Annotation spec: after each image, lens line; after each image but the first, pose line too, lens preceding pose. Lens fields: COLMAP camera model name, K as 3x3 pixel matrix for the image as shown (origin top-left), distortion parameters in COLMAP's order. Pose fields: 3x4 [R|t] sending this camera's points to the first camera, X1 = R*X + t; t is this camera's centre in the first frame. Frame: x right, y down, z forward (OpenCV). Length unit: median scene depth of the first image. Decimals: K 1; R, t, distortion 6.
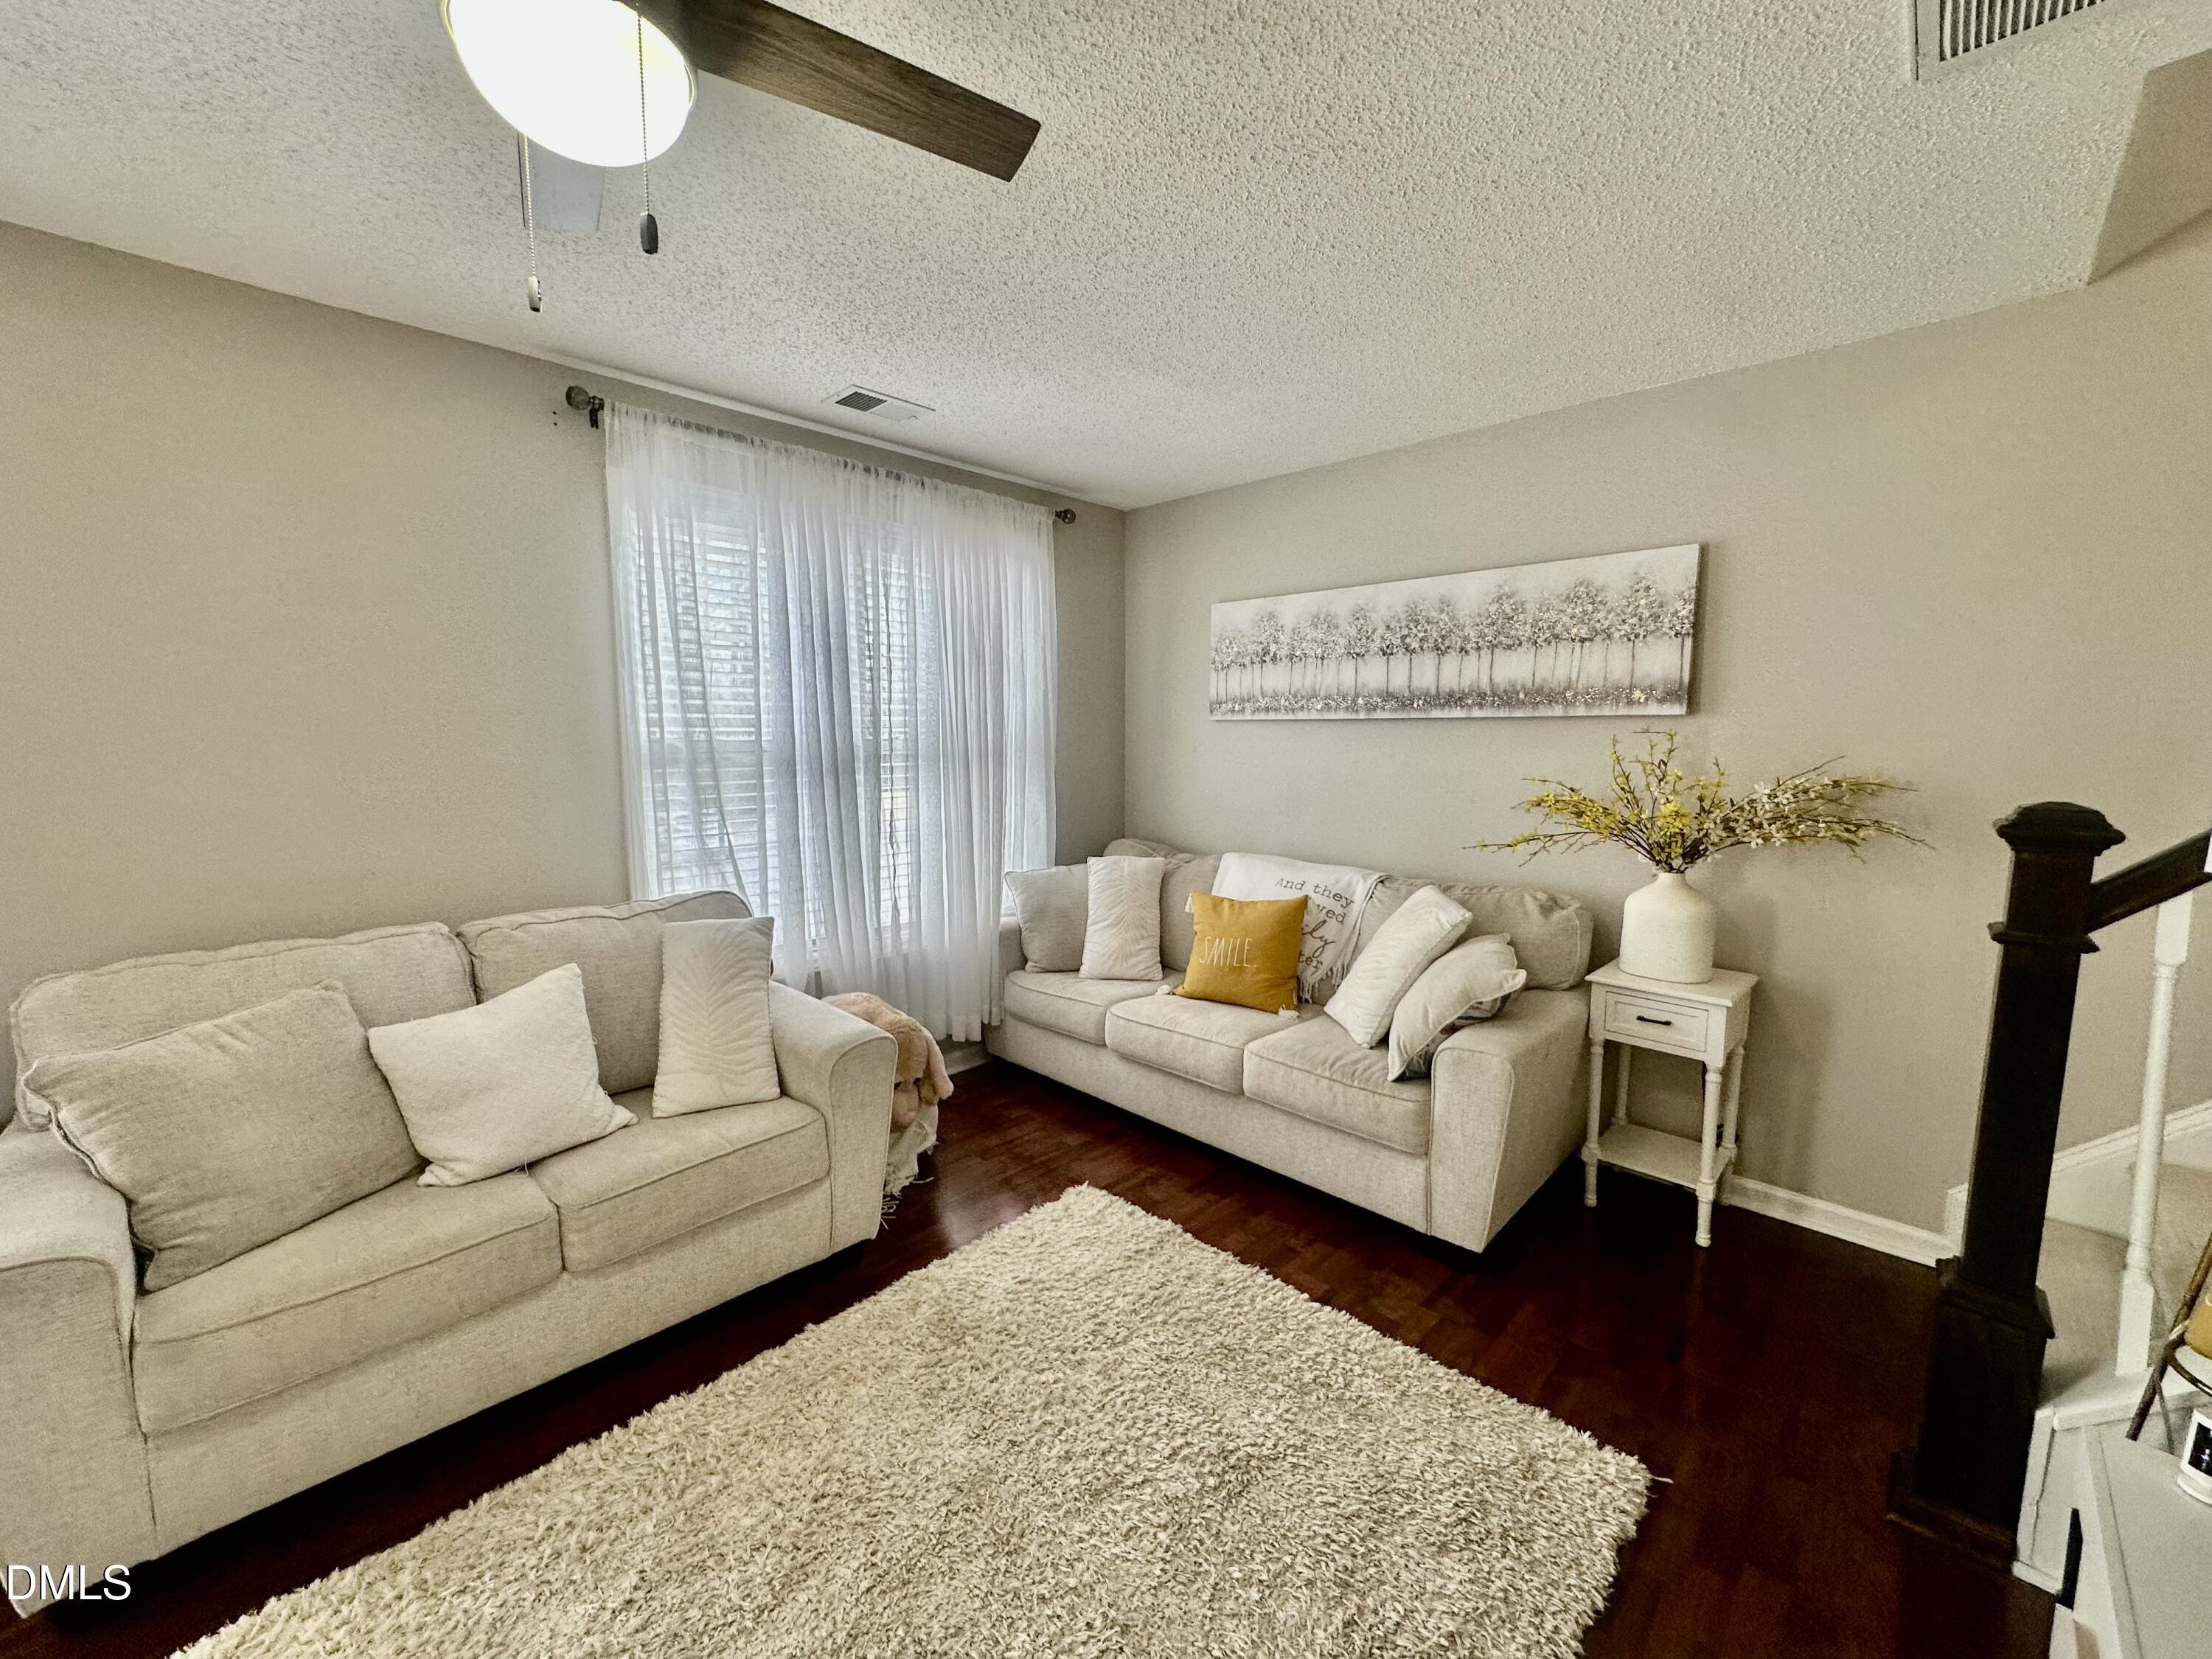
lens RADIAL K [[879.1, 0, 1106.0], [0, 879.1, 829.5], [0, 0, 1]] dist [-0.001818, -0.000421]
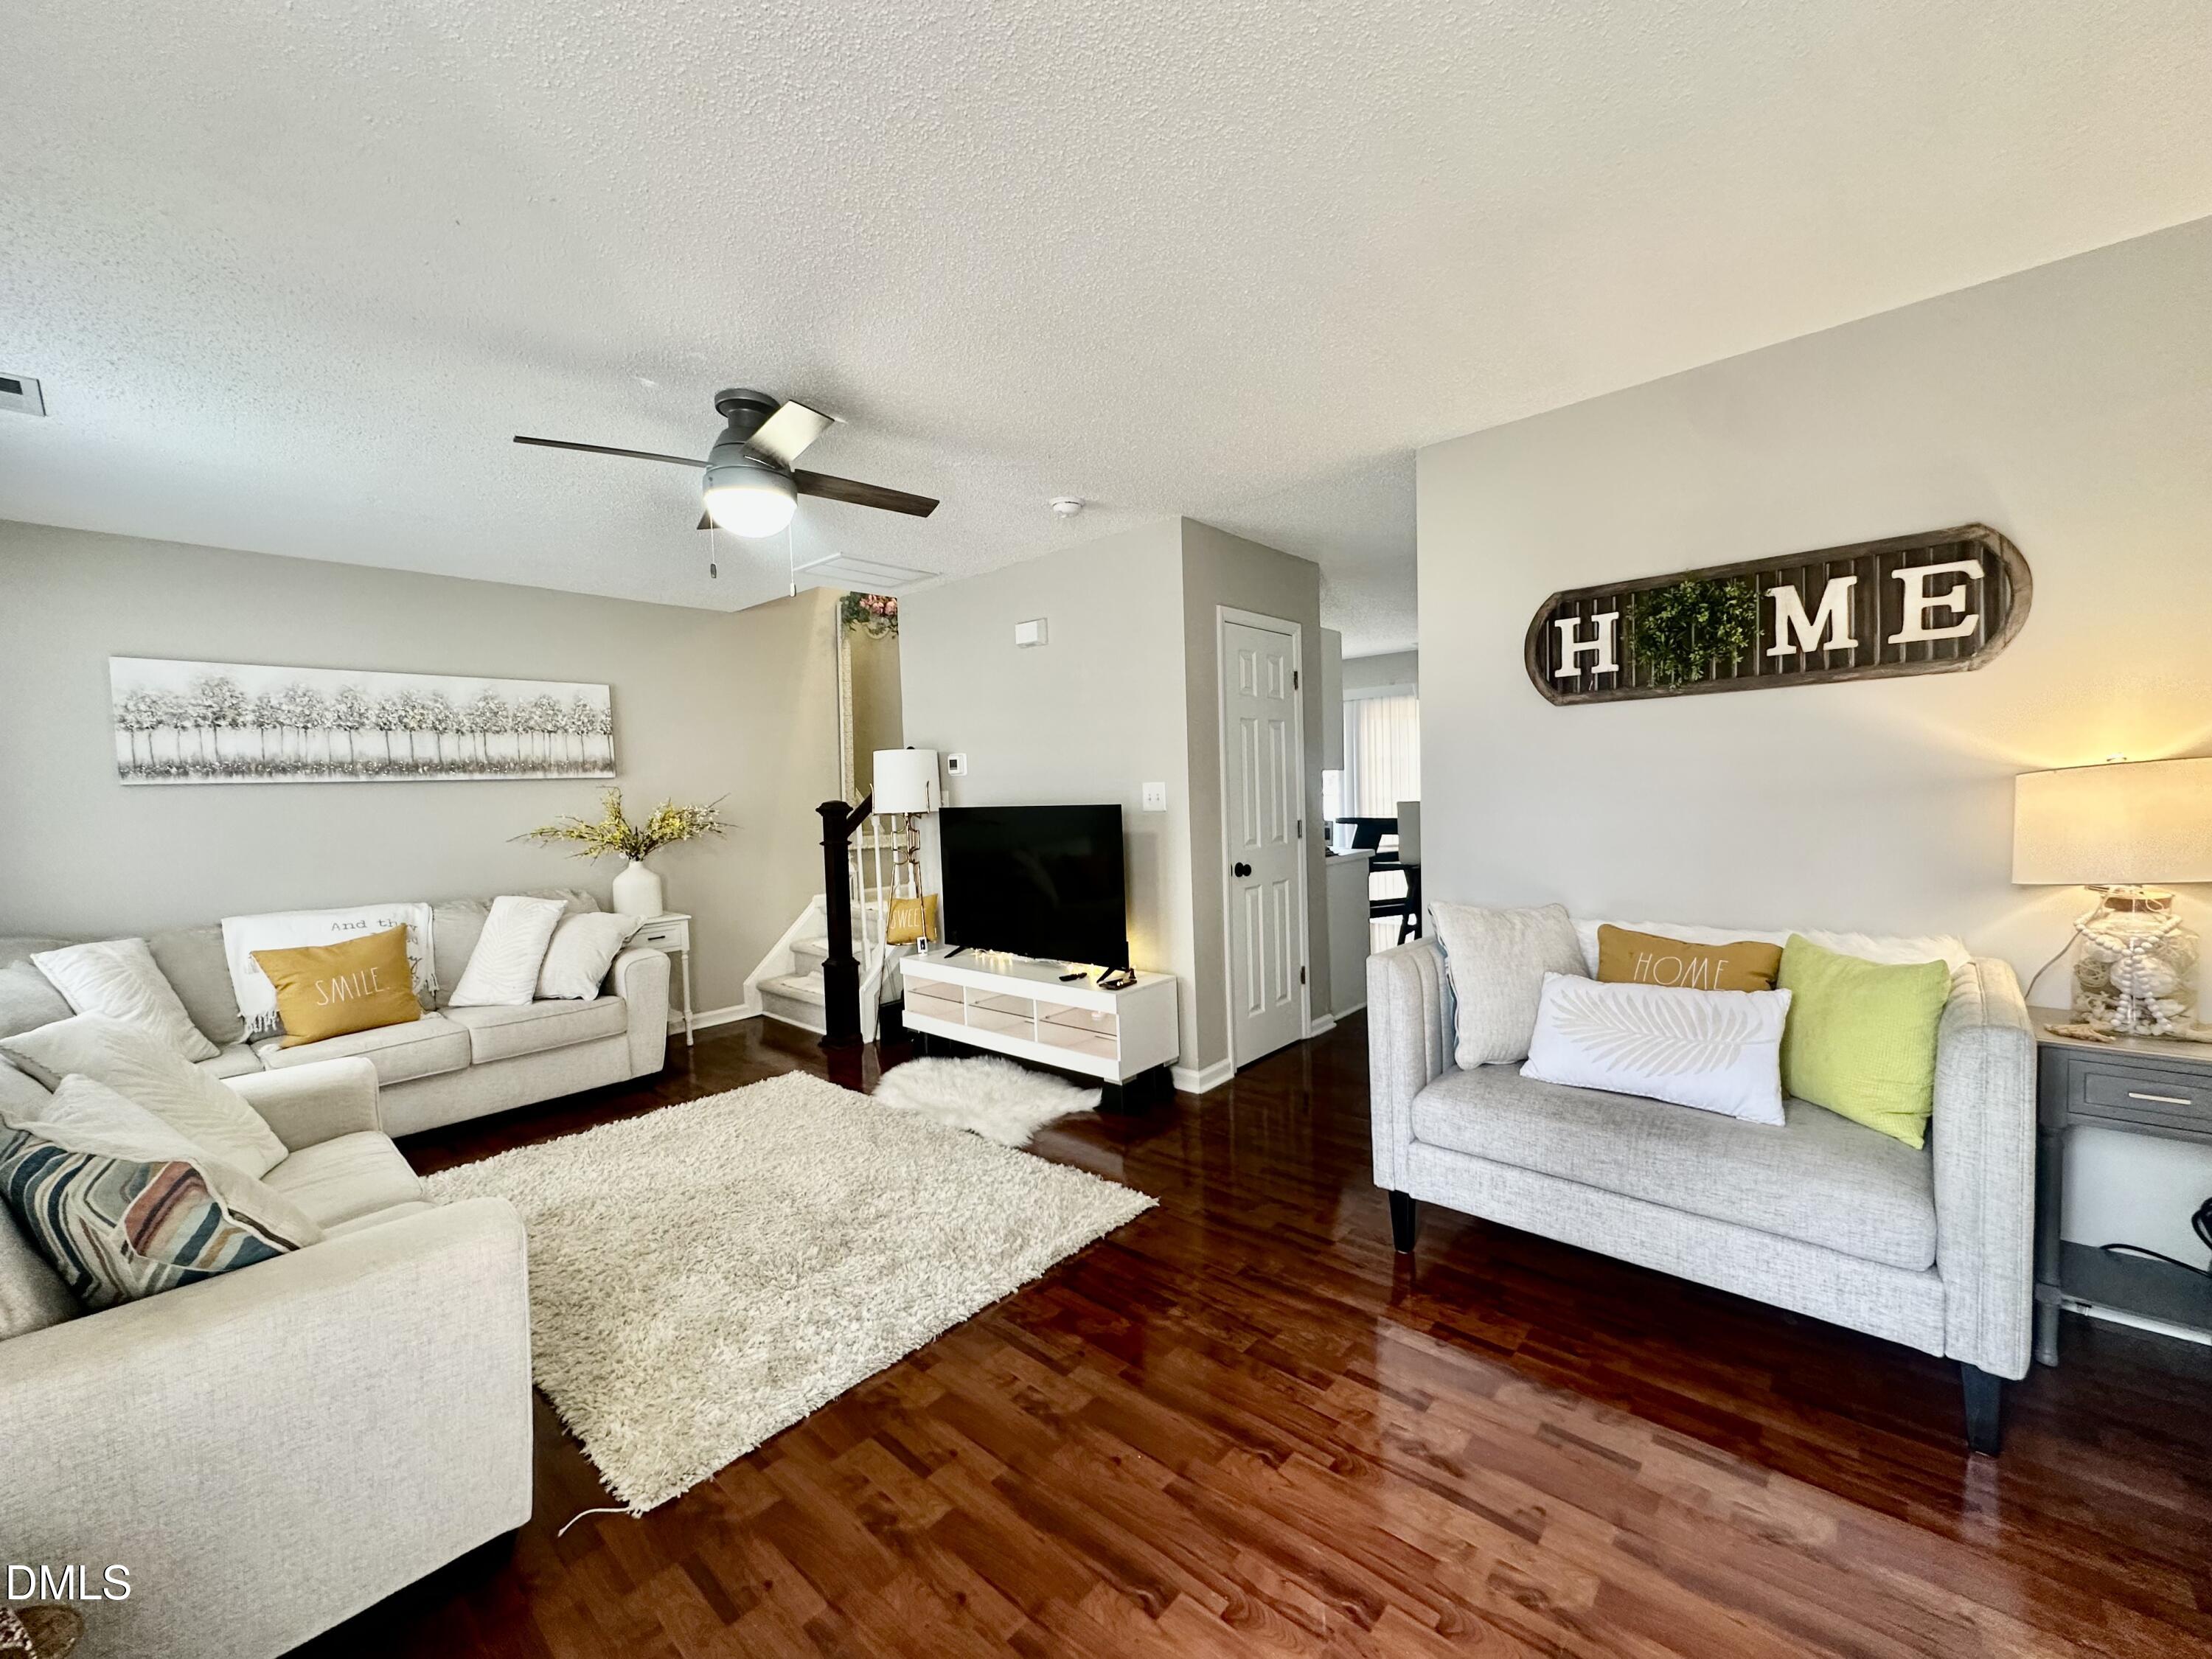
lens RADIAL K [[879.1, 0, 1106.0], [0, 879.1, 829.5], [0, 0, 1]] dist [-0.001818, -0.000421]
pose [[-0.028655, -0.047888, 0.998442, -1.088304], [0.143538, 0.988303, 0.051522, 0.025575], [-0.989230, 0.144791, -0.021446, 0.045868]]
